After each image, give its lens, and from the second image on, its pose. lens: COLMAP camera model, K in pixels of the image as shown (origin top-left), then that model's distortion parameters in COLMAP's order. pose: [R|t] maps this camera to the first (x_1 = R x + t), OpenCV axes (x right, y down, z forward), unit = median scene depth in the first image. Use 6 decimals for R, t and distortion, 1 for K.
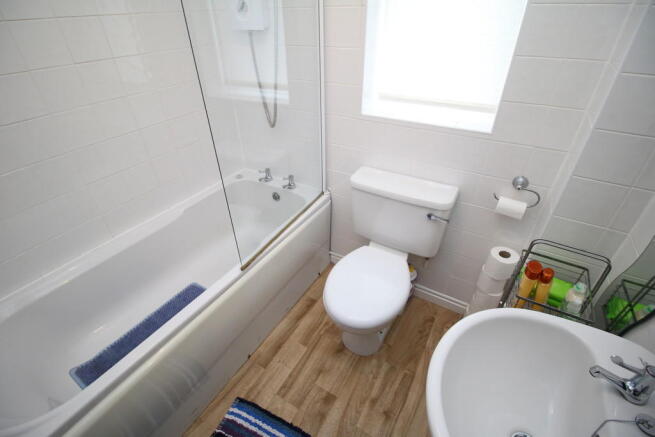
lens RADIAL K [[305.7, 0, 327.5], [0, 305.7, 218.5], [0, 0, 1]] dist [-0.001078, -0.000210]
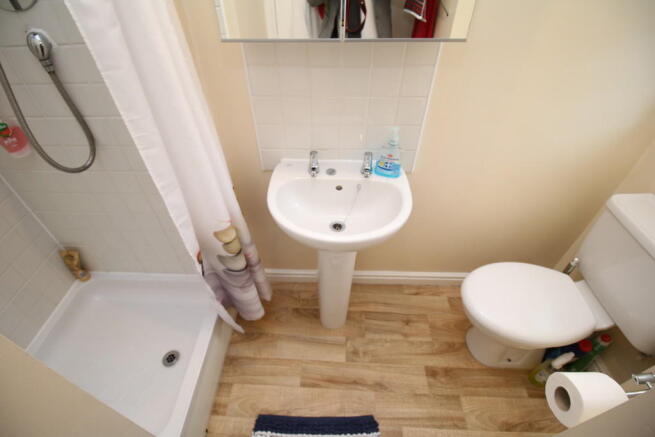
lens RADIAL K [[305.7, 0, 327.5], [0, 305.7, 218.5], [0, 0, 1]] dist [-0.001078, -0.000210]
pose [[-0.474815, -0.599332, 0.644479, -0.180675], [0.489820, 0.428432, 0.759291, -0.580239], [-0.731182, 0.676201, 0.090139, 0.807914]]
